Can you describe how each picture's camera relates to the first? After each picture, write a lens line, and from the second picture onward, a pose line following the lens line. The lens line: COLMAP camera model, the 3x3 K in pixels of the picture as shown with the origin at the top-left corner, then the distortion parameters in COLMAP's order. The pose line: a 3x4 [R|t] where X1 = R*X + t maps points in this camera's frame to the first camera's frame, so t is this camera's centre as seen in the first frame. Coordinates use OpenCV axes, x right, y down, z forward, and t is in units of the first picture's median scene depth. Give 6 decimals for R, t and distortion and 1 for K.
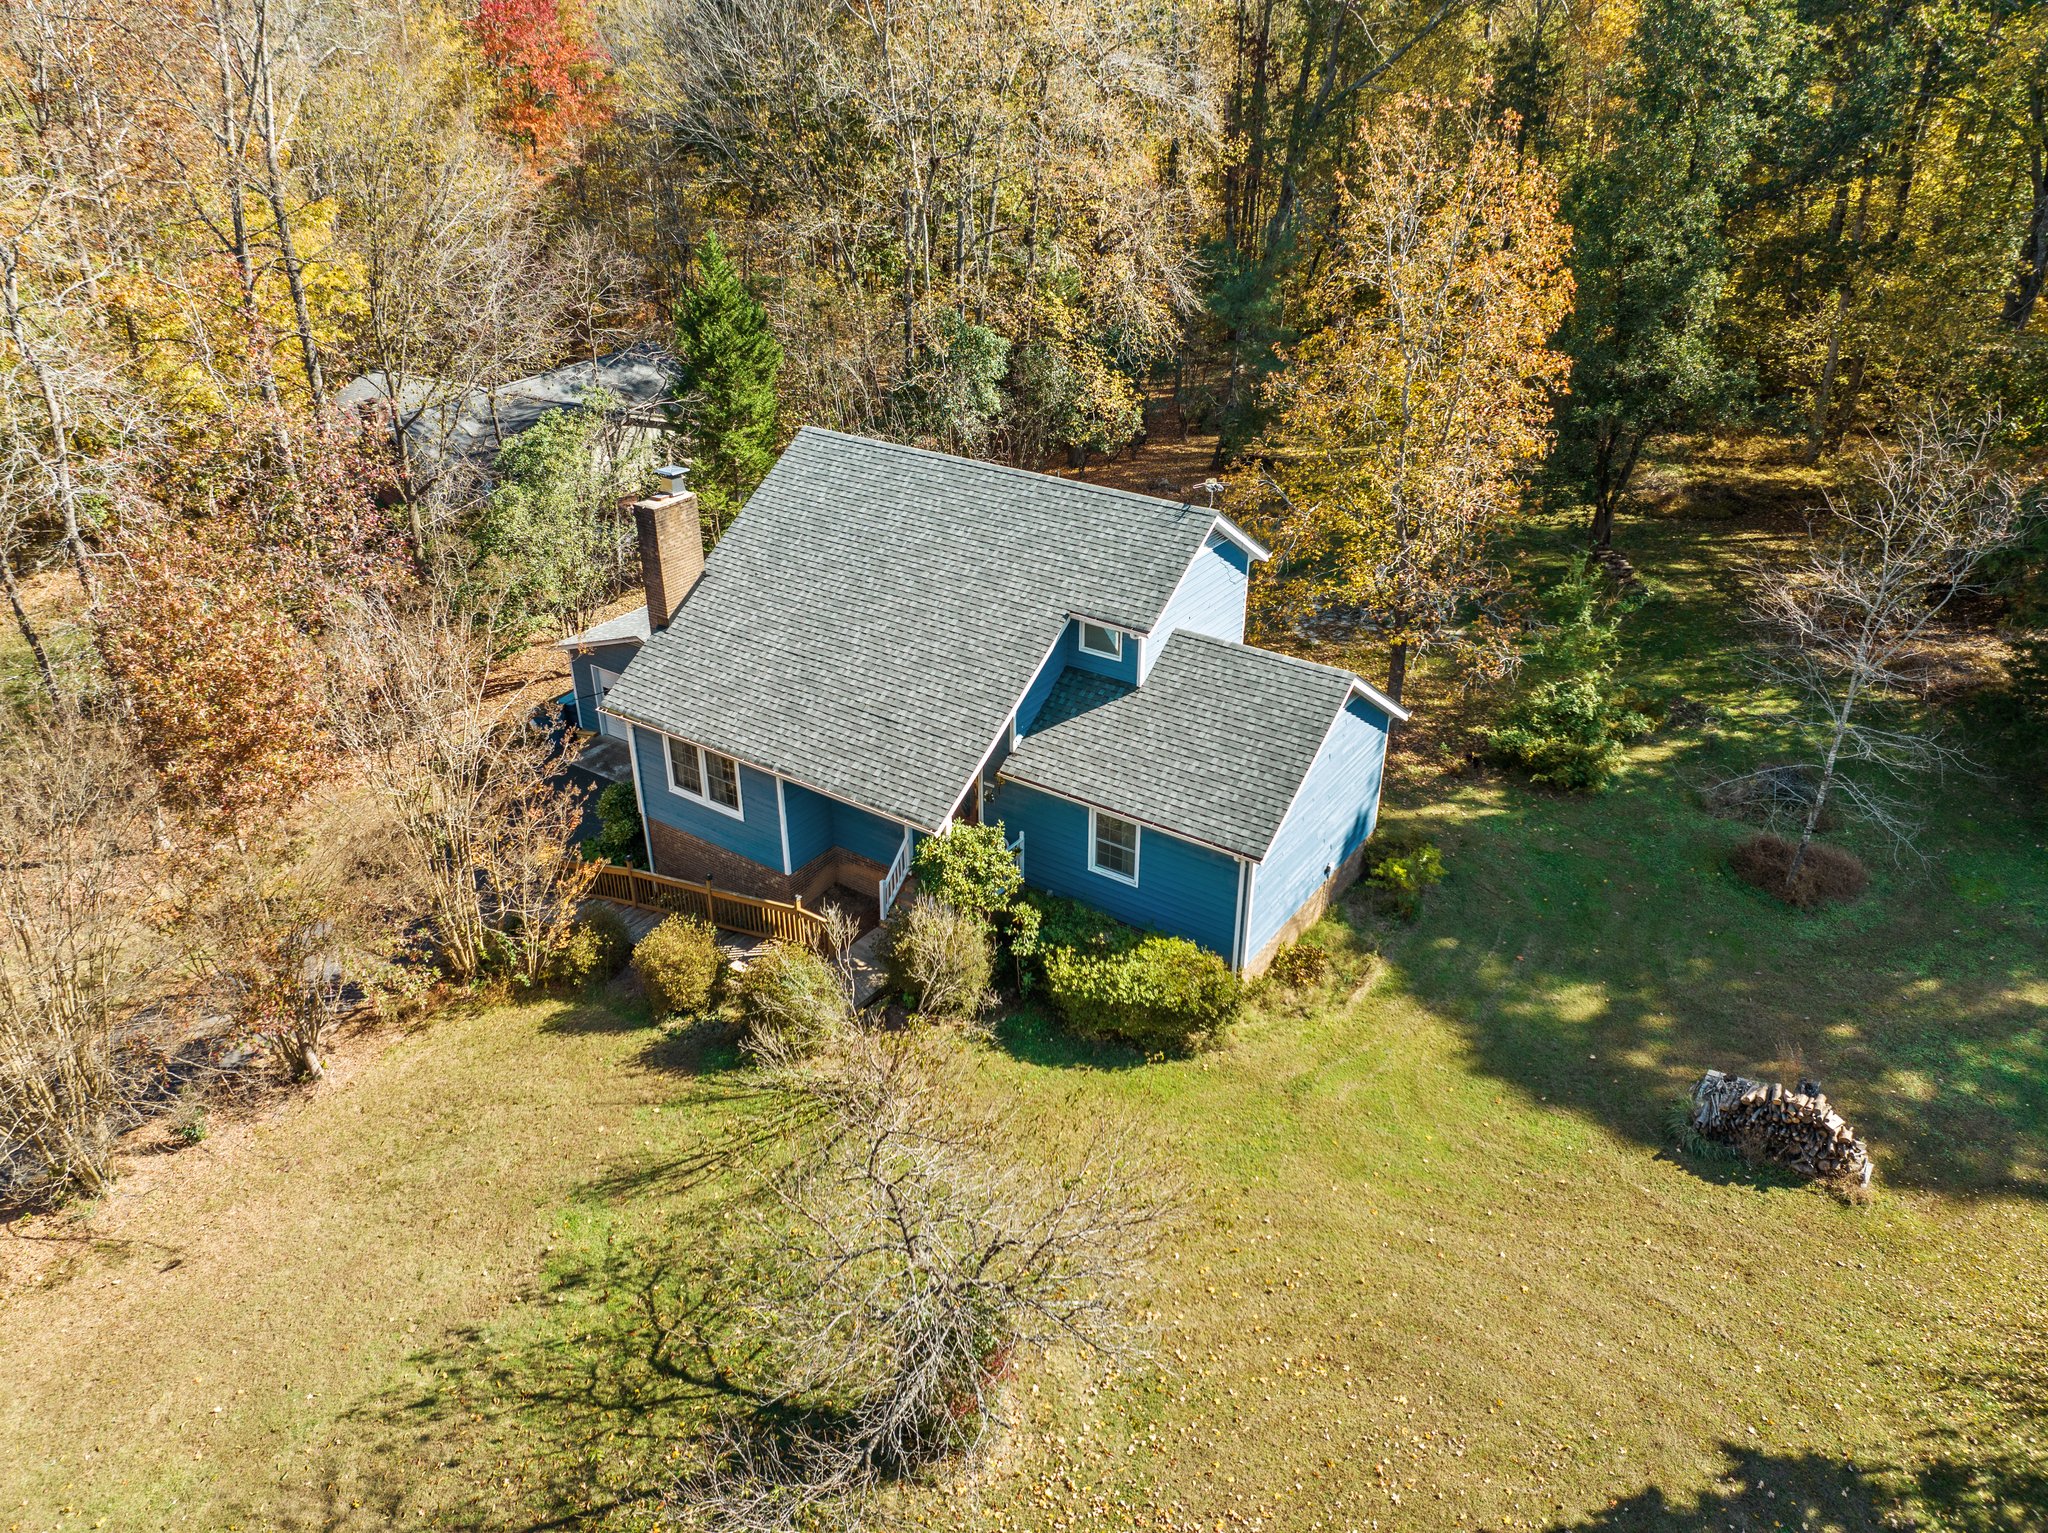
lens RADIAL K [[1462.1, 0, 1031.7], [0, 1462.1, 729.0], [0, 0, 1]] dist [-0.044945, 0.008319]
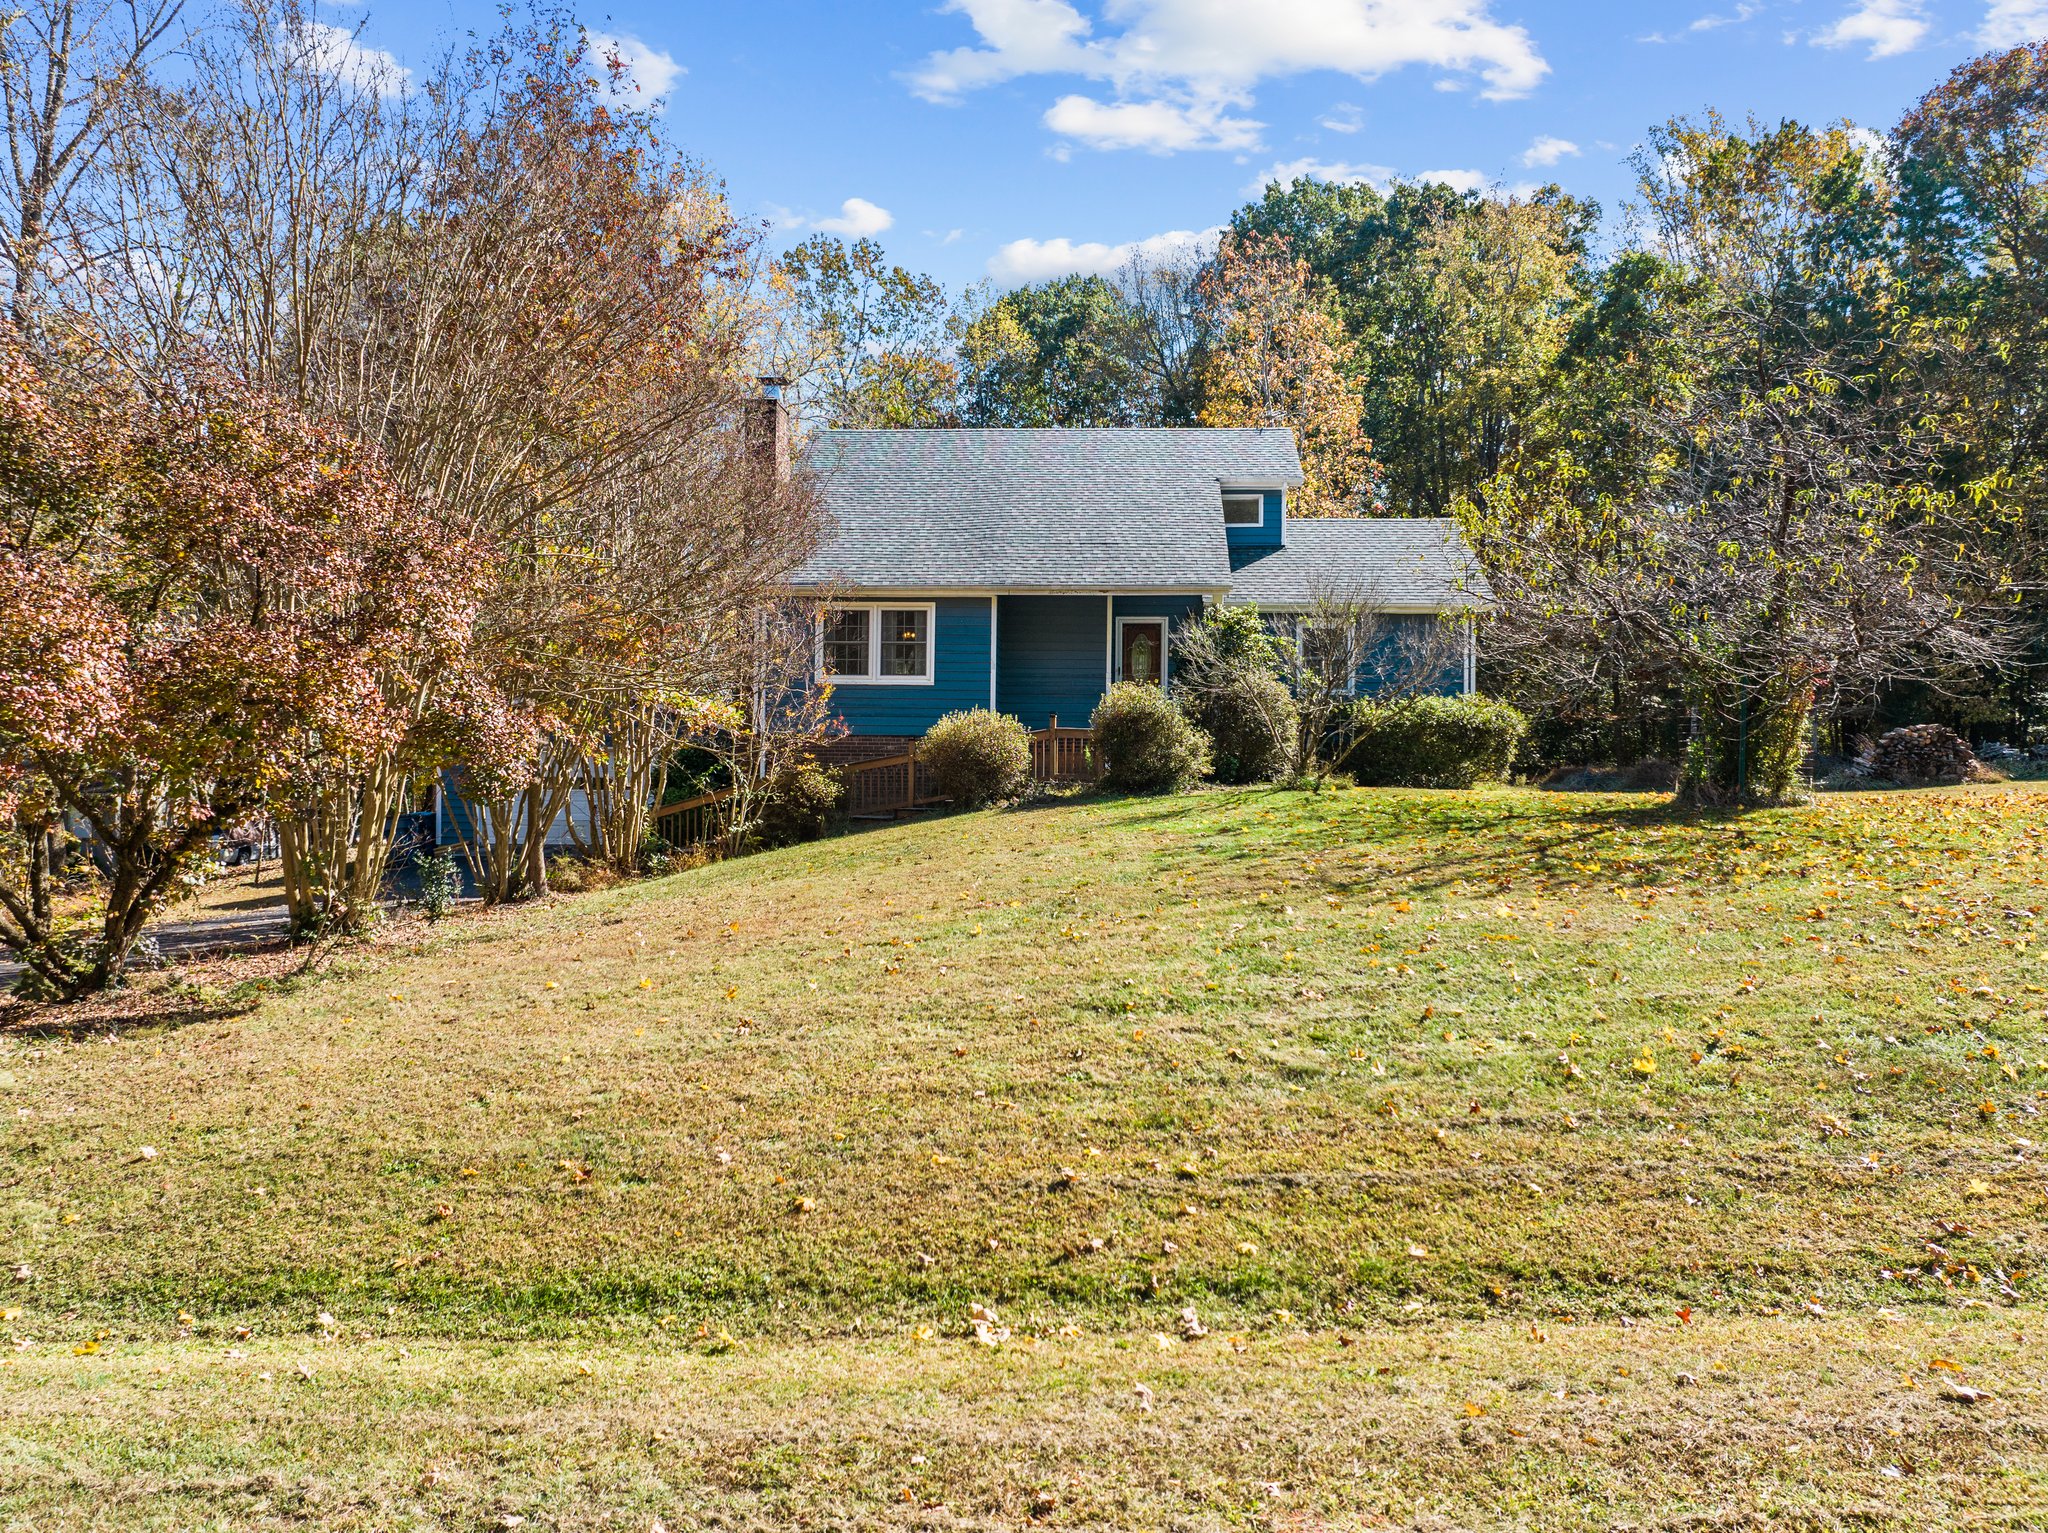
lens RADIAL K [[1462.1, 0, 1031.7], [0, 1462.1, 729.0], [0, 0, 1]] dist [-0.044945, 0.008319]
pose [[0.856742, 0.043639, 0.513895, -0.645917], [0.220032, 0.870256, -0.440727, 0.525441], [-0.466454, 0.490663, 0.735983, 0.359442]]
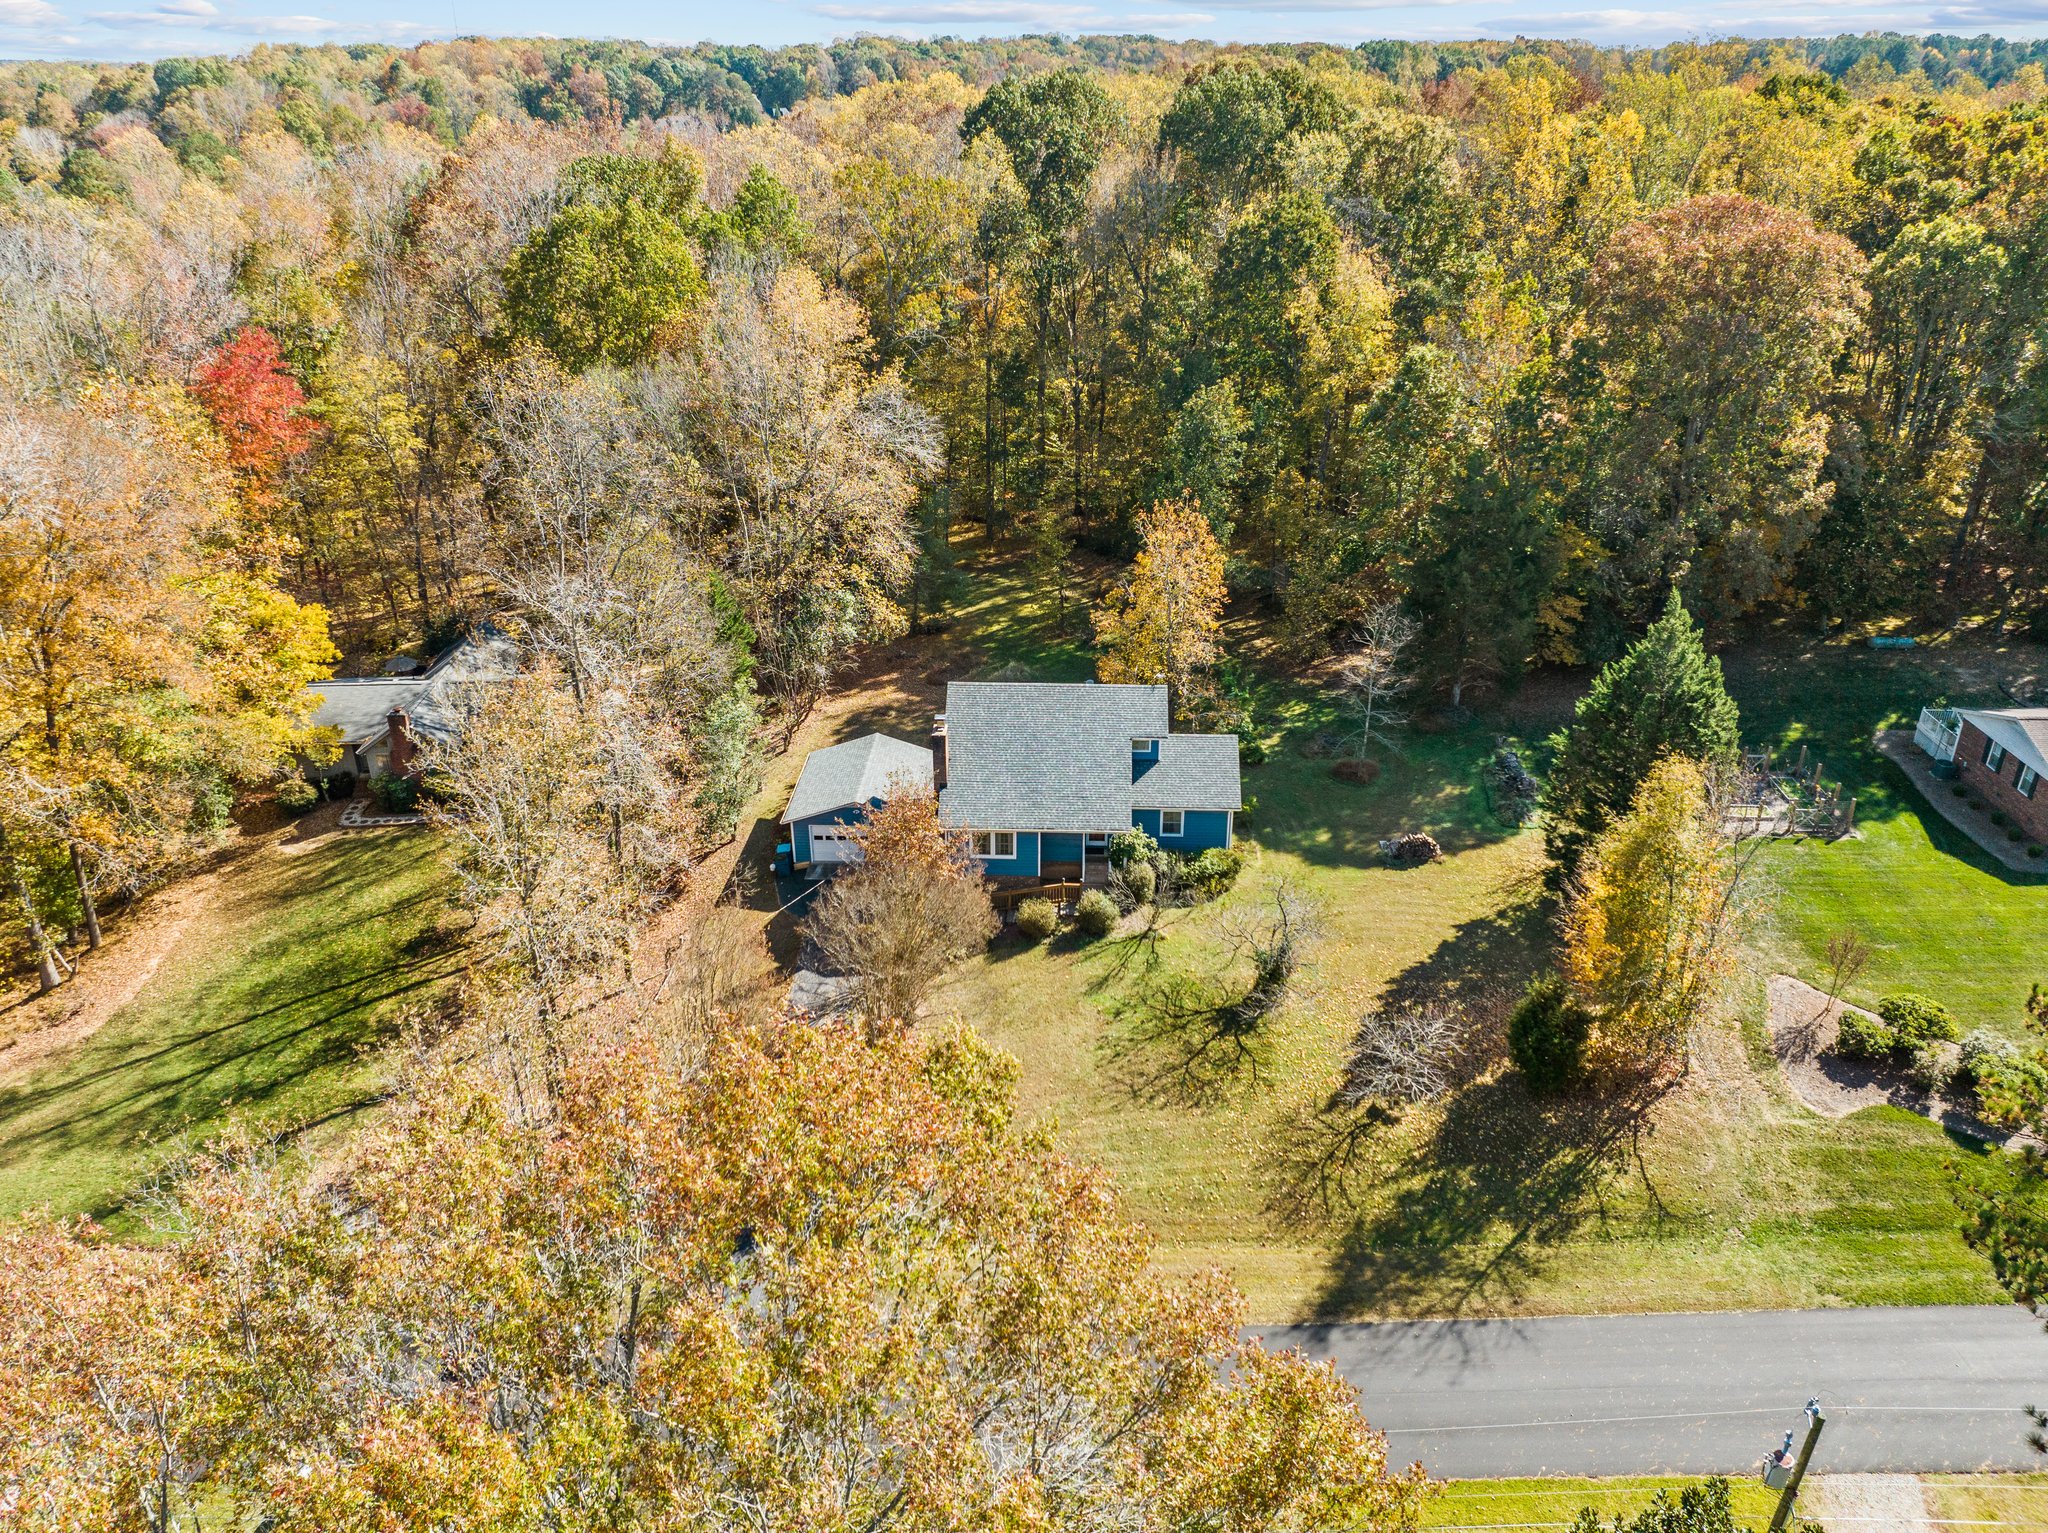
lens RADIAL K [[1439.6, 0, 1031.6], [0, 1439.6, 769.3], [0, 0, 1]] dist [-0.024447, -0.003209]
pose [[0.845235, -0.237013, 0.478961, -1.315534], [0.243863, 0.968574, 0.048946, -0.190074], [-0.475510, 0.075429, 0.876471, -1.071385]]
